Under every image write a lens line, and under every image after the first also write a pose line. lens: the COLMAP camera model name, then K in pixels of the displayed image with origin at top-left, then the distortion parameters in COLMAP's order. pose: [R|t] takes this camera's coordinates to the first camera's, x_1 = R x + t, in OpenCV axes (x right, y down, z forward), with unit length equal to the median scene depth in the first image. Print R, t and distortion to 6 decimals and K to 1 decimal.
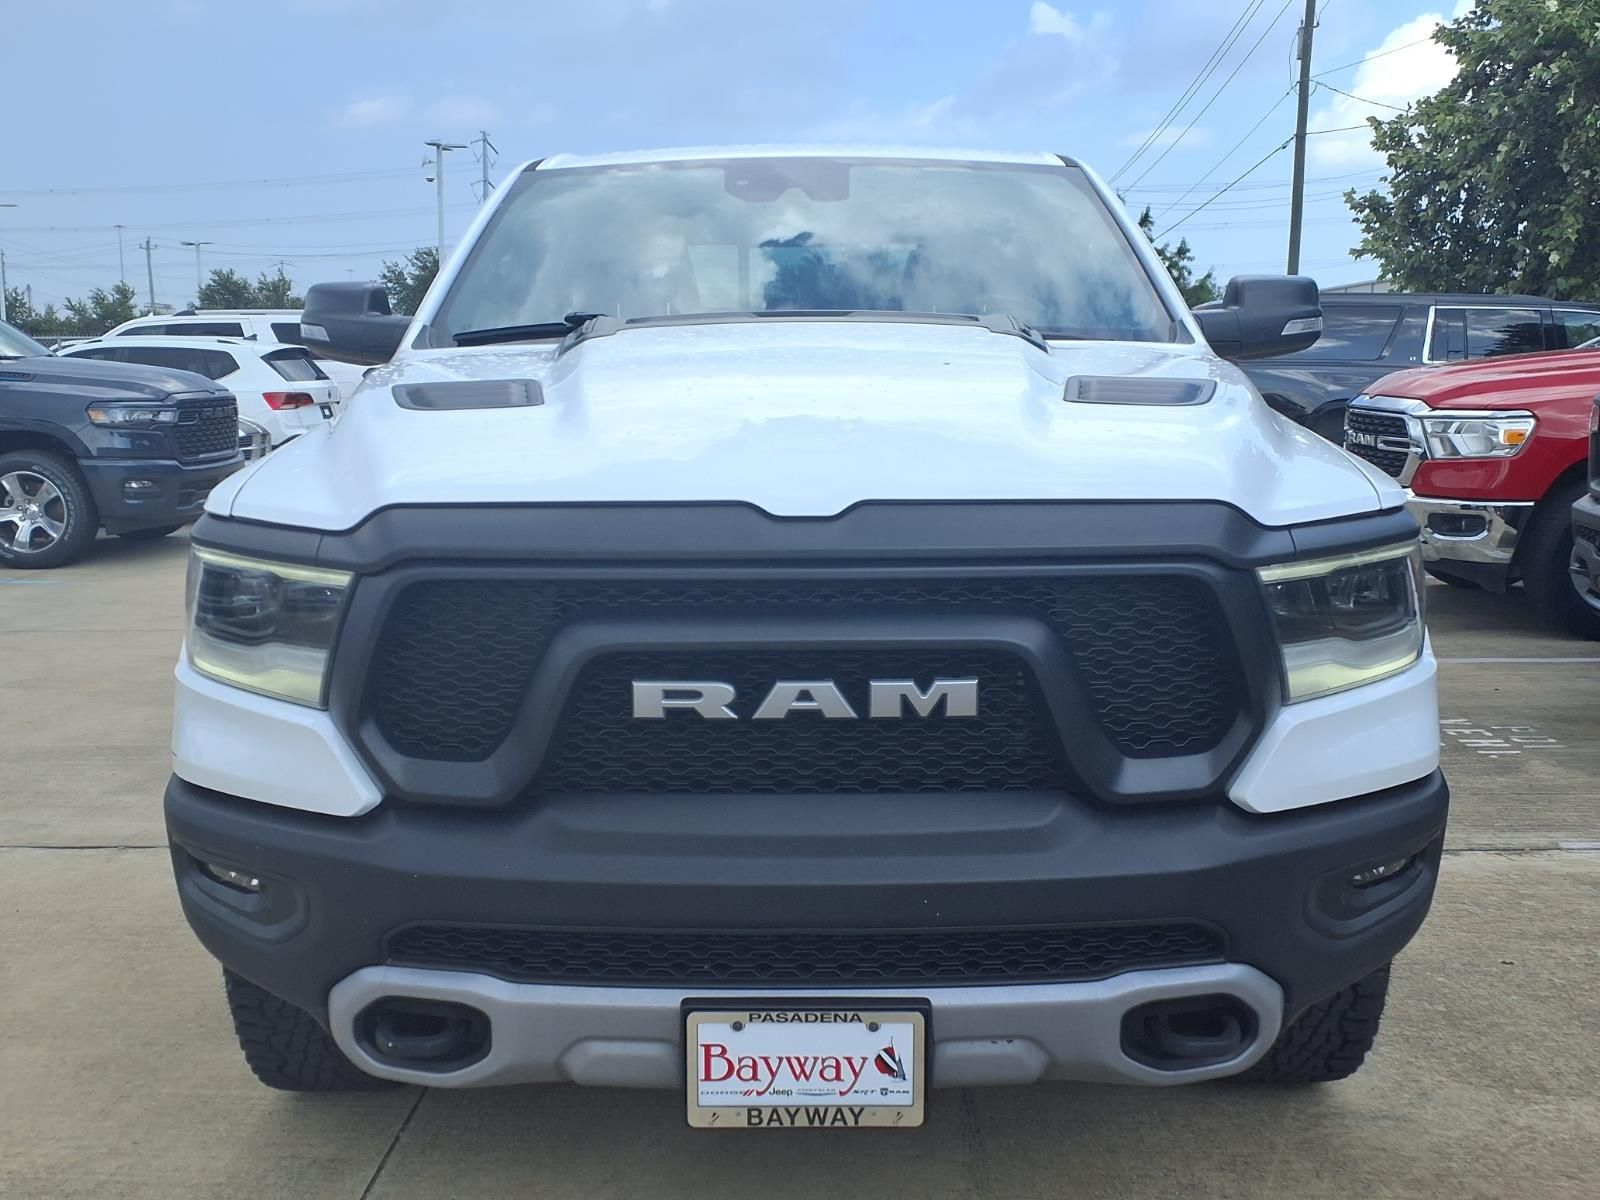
lens RADIAL K [[1501.5, 0, 800.5], [0, 1501.5, 576.0], [0, 0, 1]] dist [0.102417, -0.013365]
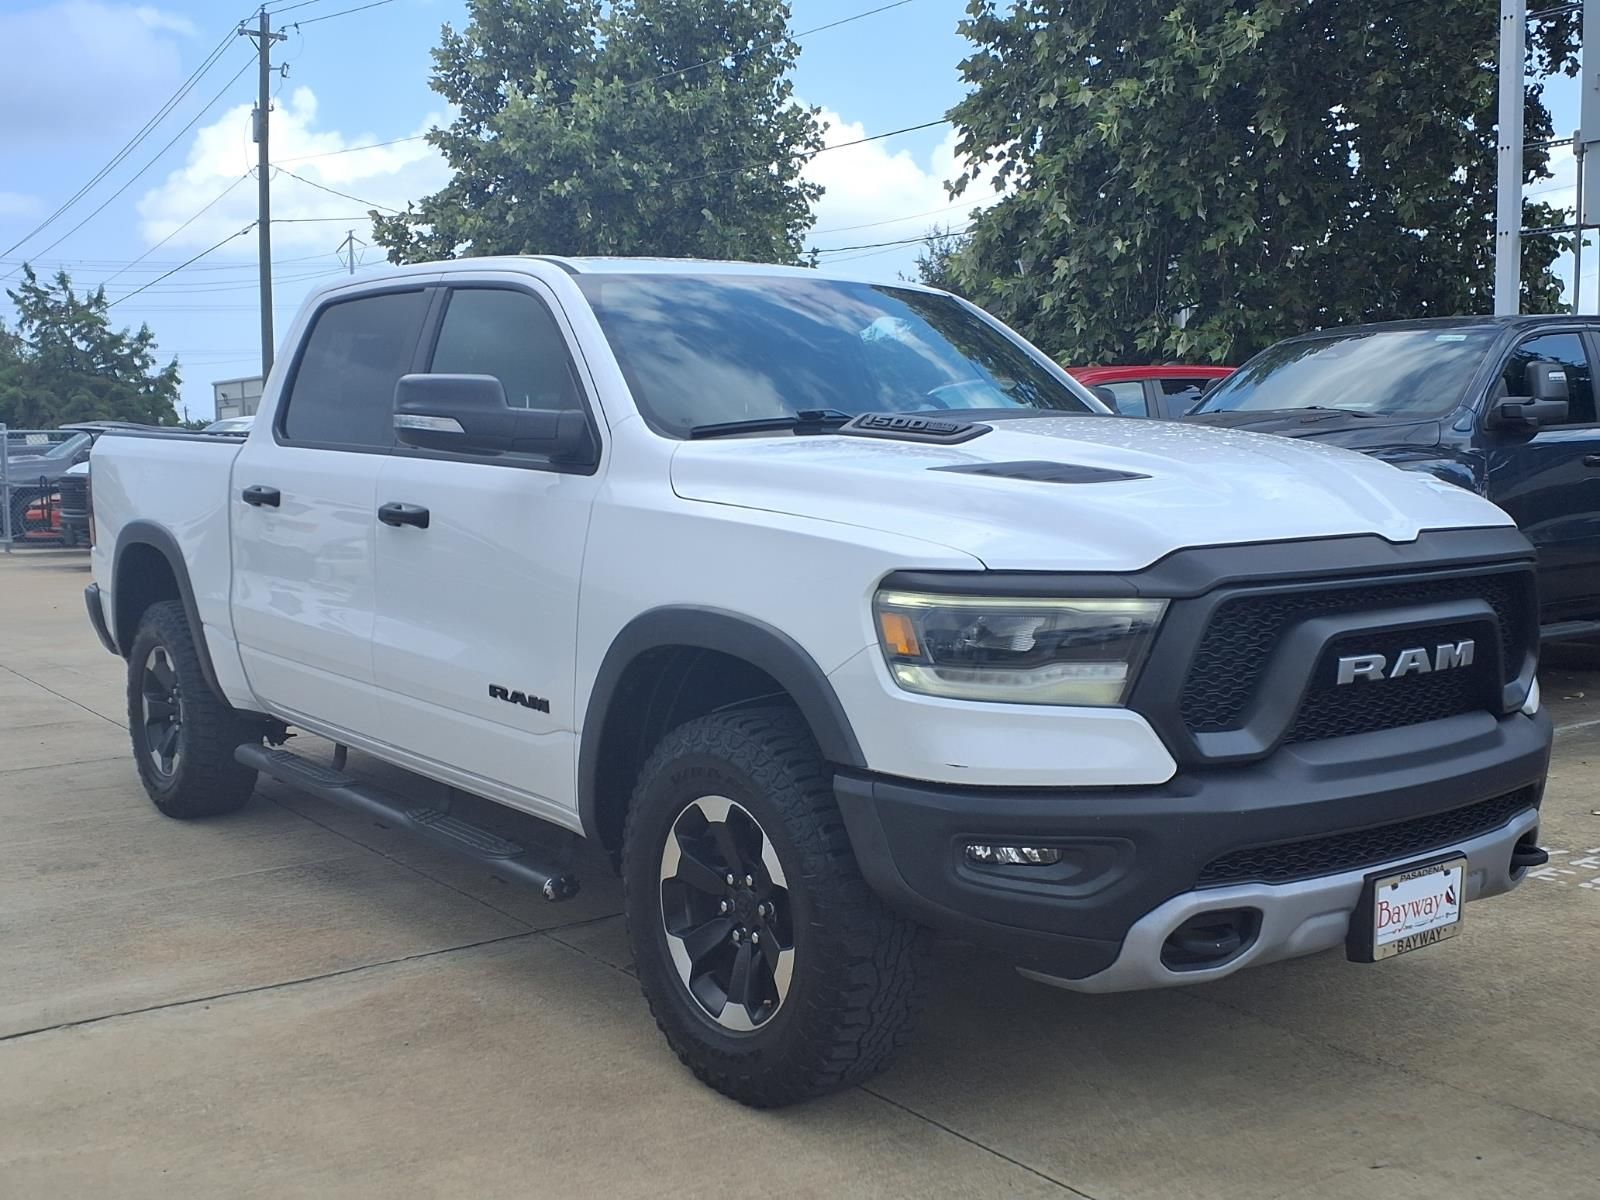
lens RADIAL K [[1709.1, 0, 800.0], [0, 1709.1, 600.0], [0, 0, 1]] dist [0.160302, -0.538478]
pose [[0.796781, -0.056740, 0.601598, -1.466445], [0.093672, 0.995145, -0.030205, 0.015165], [-0.596963, 0.080420, 0.798228, -0.024188]]
